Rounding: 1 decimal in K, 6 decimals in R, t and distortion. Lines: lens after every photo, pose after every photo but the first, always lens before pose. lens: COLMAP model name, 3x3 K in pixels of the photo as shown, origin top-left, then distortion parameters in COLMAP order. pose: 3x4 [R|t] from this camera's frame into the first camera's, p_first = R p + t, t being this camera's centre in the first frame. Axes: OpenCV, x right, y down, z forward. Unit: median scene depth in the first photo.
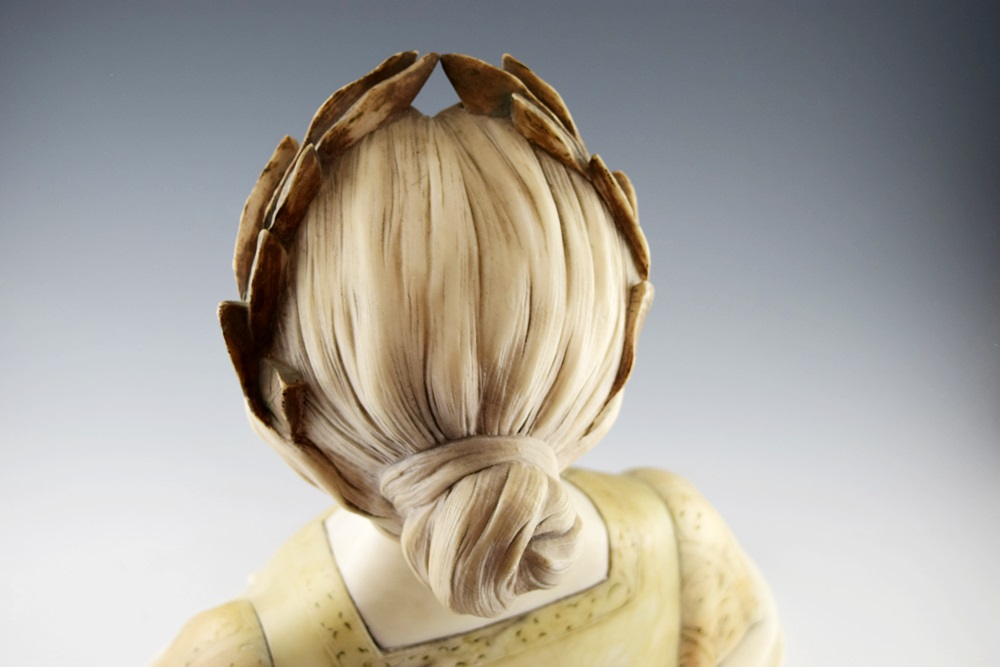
lens RADIAL K [[1543.4, 0, 498.9], [0, 1543.4, 333.5], [0, 0, 1]] dist [-0.063434, 0.000000]
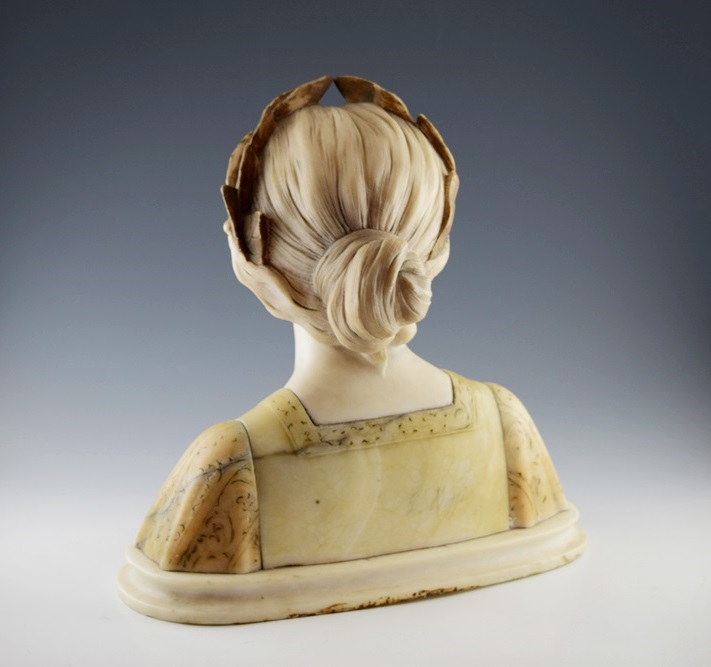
lens RADIAL K [[1772.0, 0, 355.6], [0, 1772.0, 333.4], [0, 0, 1]] dist [0.051684, 0.000000]
pose [[0.997879, -0.056550, 0.032251, -0.100688], [0.065086, 0.856436, -0.512134, 1.219215], [0.001340, 0.513147, 0.858300, -0.719277]]
